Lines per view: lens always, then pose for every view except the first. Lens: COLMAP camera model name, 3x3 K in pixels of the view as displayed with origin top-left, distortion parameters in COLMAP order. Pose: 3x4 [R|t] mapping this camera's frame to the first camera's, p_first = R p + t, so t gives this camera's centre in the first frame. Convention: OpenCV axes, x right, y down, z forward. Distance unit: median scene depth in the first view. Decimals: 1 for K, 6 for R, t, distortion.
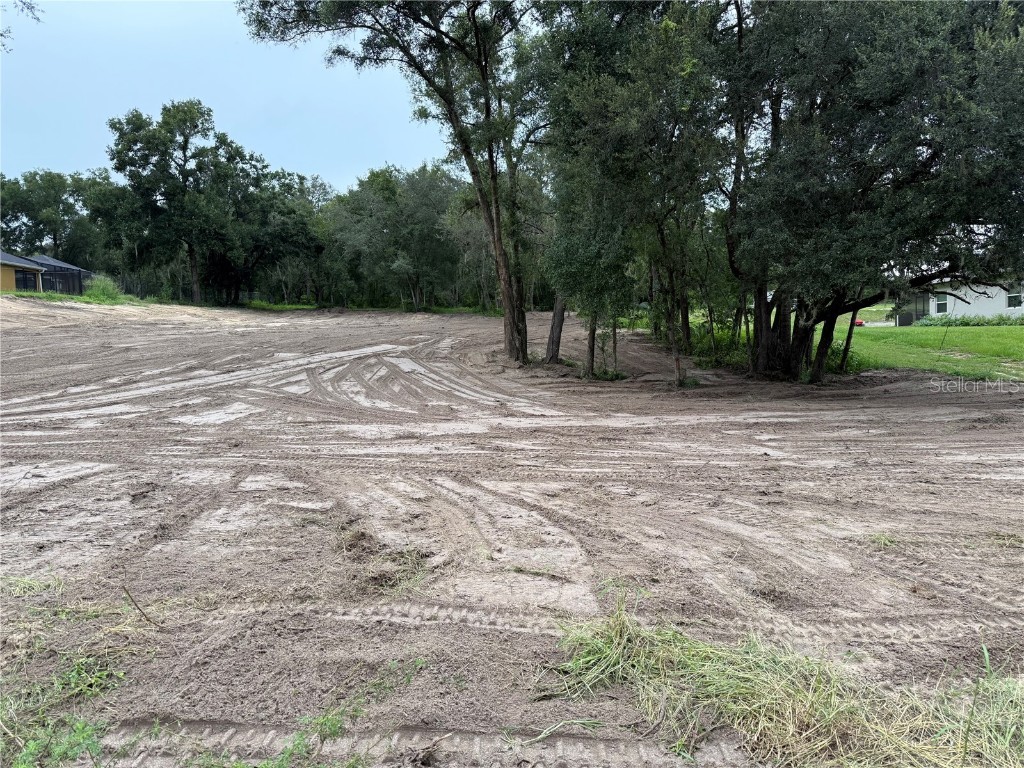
lens RADIAL K [[710.2, 0, 508.4], [0, 710.2, 389.8], [0, 0, 1]] dist [0.048117, -0.064953]
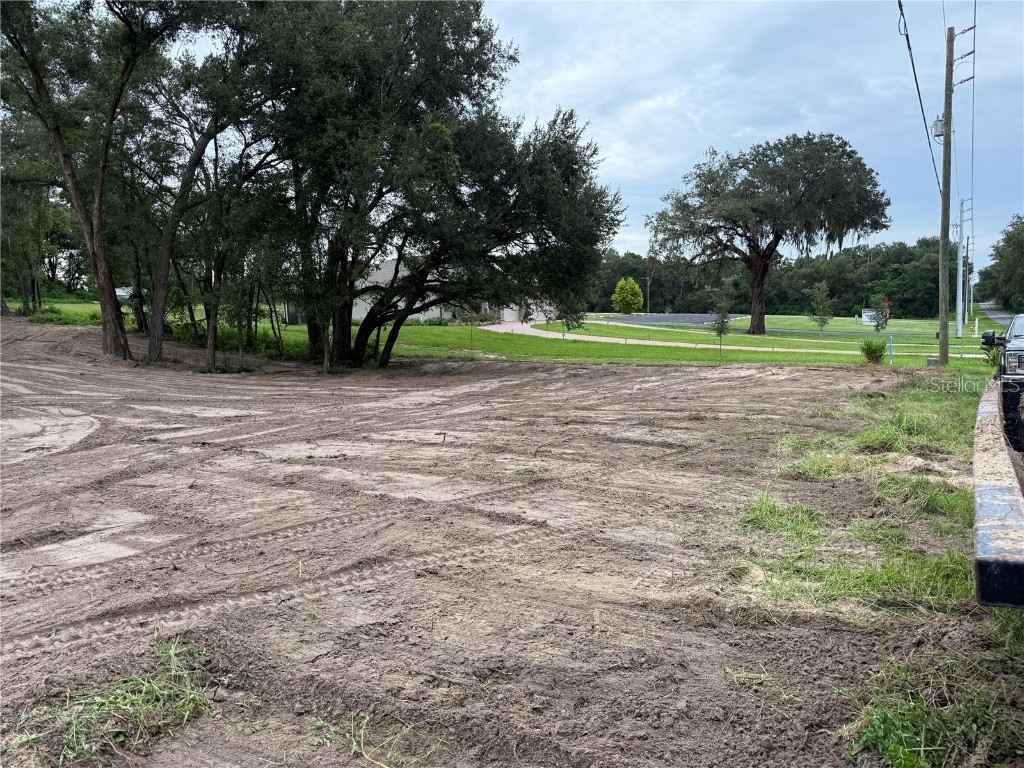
lens RADIAL K [[710.2, 0, 501.2], [0, 710.2, 384.2], [0, 0, 1]] dist [0.048117, -0.064953]
pose [[0.559493, -0.063826, 0.826374, -0.749561], [0.067112, 0.997245, 0.031585, -0.005845], [-0.826113, 0.037788, 0.562235, 0.043558]]
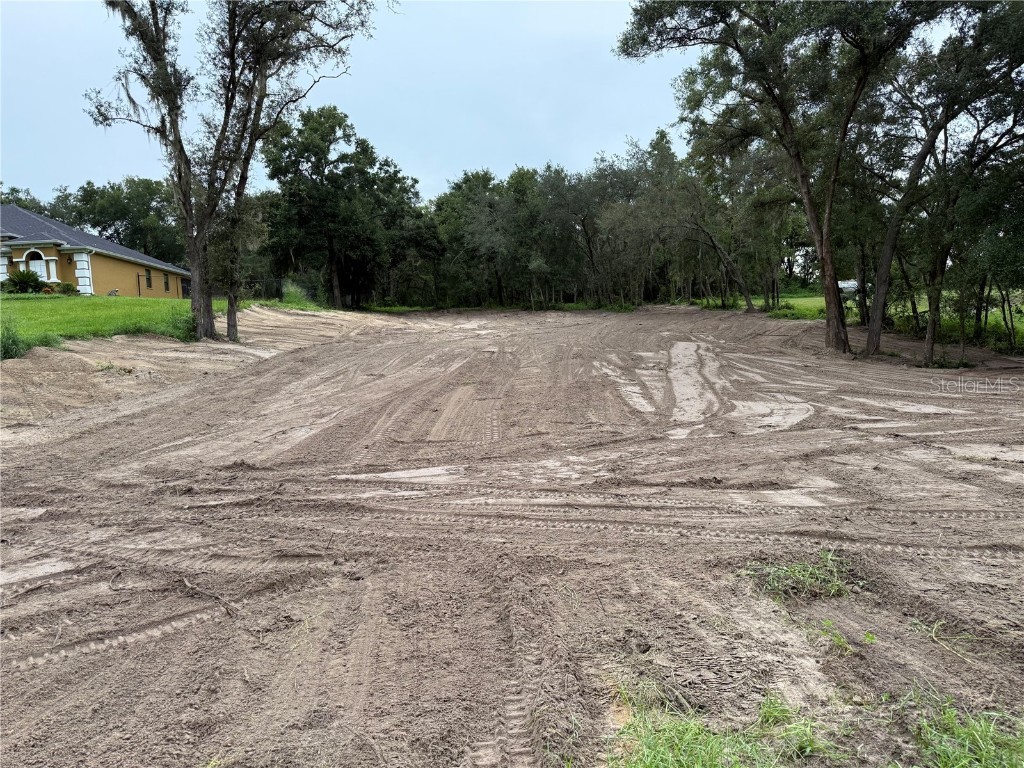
lens RADIAL K [[710.2, 0, 508.5], [0, 710.2, 390.4], [0, 0, 1]] dist [0.048117, -0.064953]
pose [[0.998507, -0.030589, 0.045259, -0.794717], [0.030272, 0.999512, 0.007664, -0.013244], [-0.045471, -0.006282, 0.998946, -0.072981]]
